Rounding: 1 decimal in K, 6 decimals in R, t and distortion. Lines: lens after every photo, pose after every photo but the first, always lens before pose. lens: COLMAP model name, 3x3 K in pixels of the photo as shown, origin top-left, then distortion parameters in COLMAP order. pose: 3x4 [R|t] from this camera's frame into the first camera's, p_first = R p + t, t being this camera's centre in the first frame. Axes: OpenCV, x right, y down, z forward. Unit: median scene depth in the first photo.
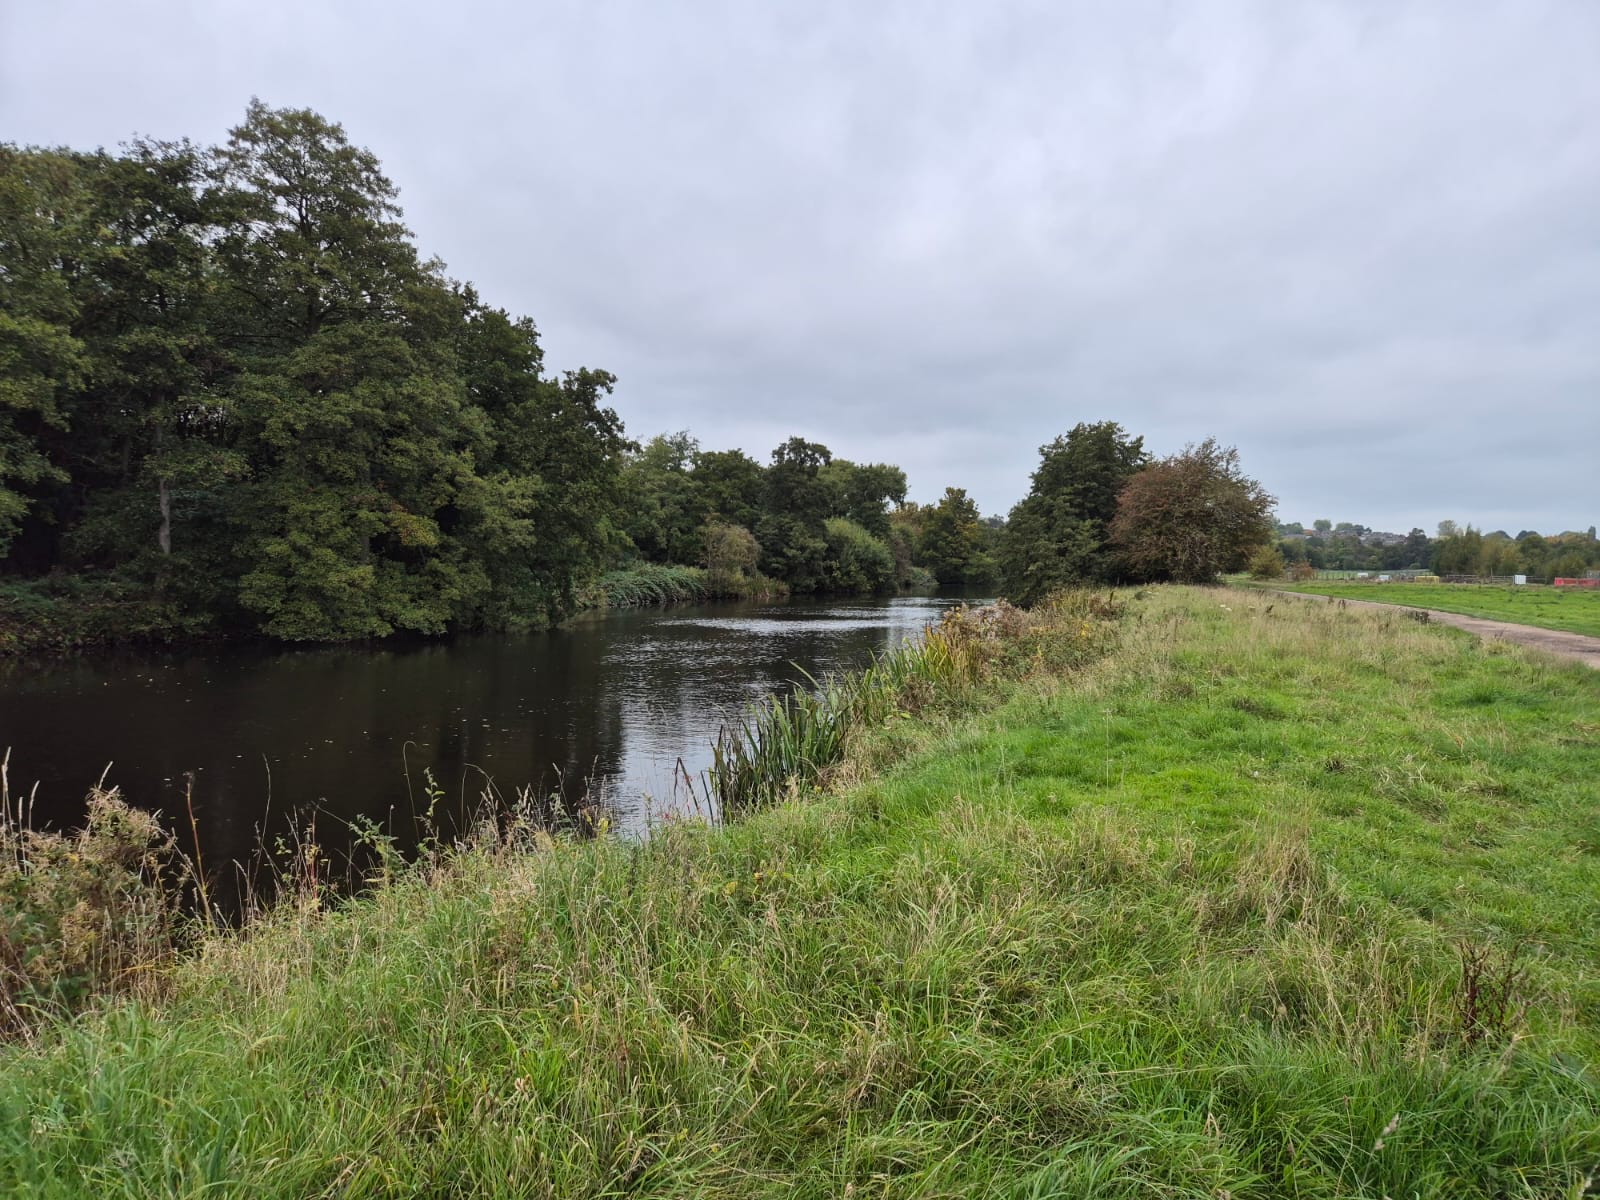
lens RADIAL K [[1230.5, 0, 799.4], [0, 1230.5, 599.3], [0, 0, 1]] dist [0.031493, -0.013700]
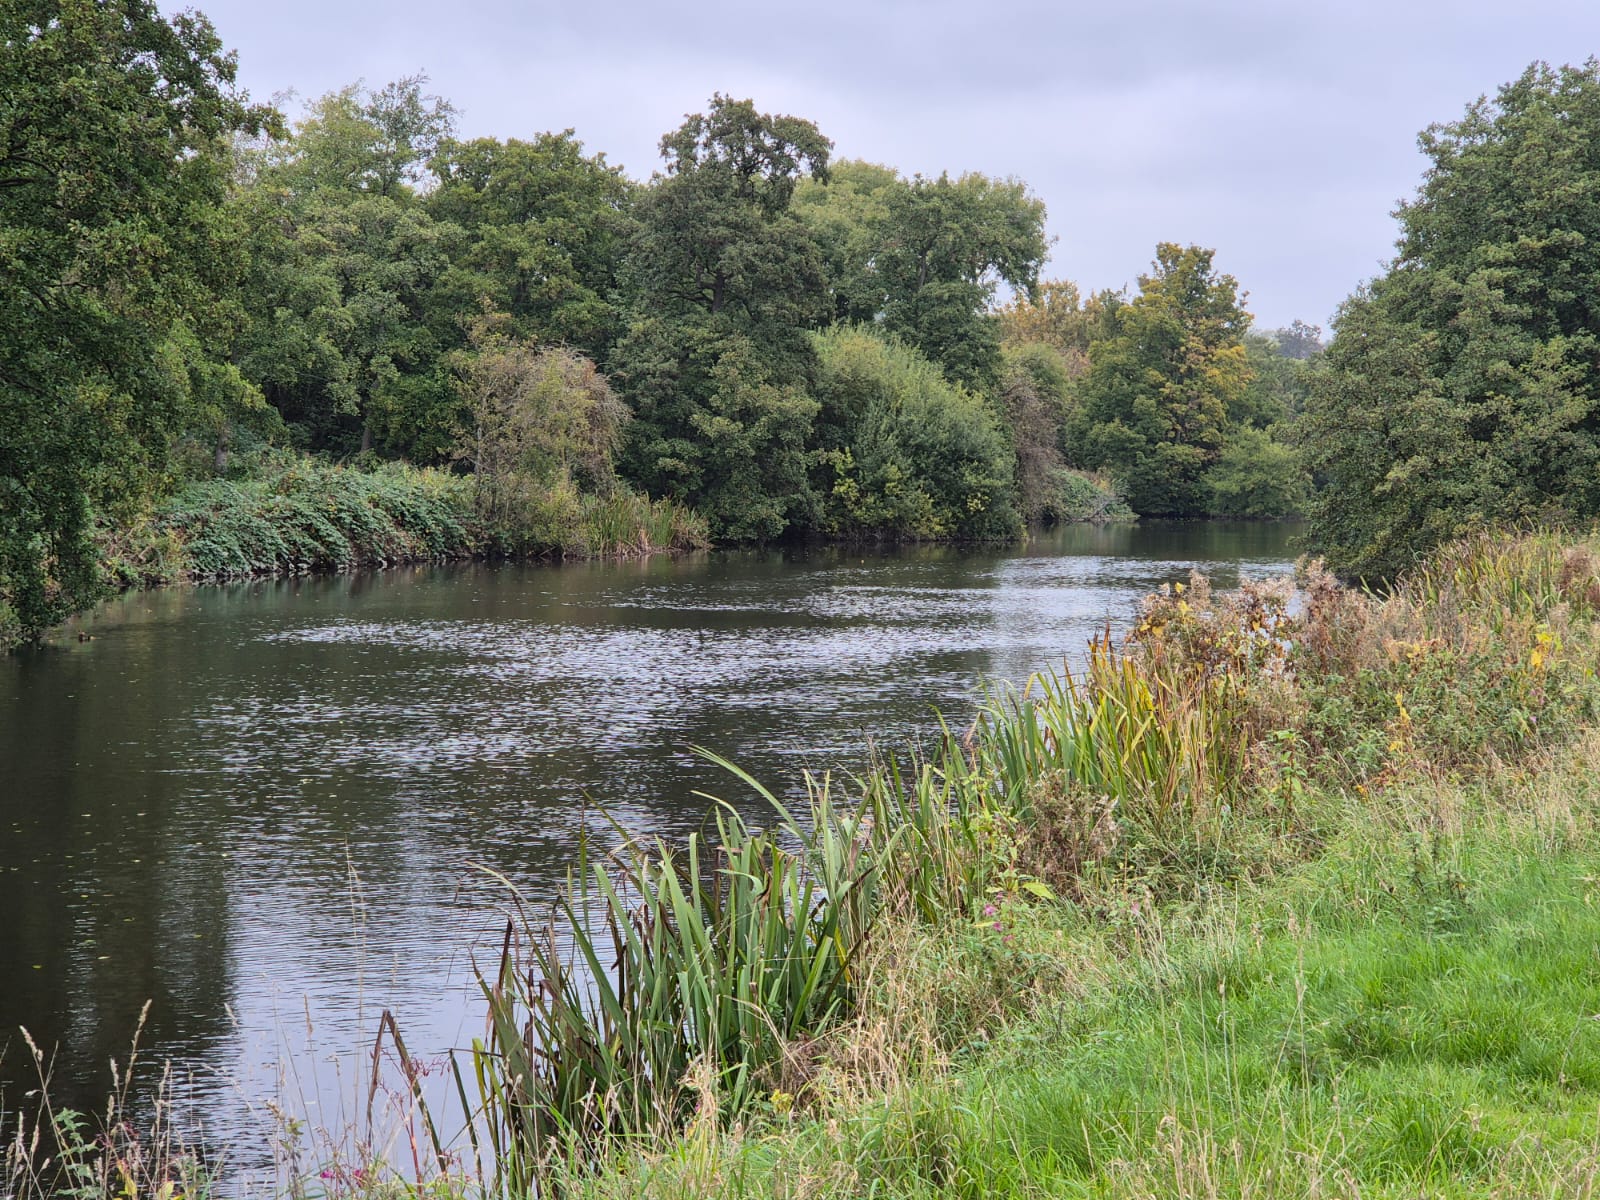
lens RADIAL K [[1230.5, 0, 754.3], [0, 1230.5, 458.6], [0, 0, 1]] dist [0.031493, -0.013700]
pose [[0.998271, 0.006592, 0.058409, -0.015754], [-0.001595, 0.996363, -0.085194, 0.000812], [-0.058758, 0.084954, 0.994651, 0.649100]]
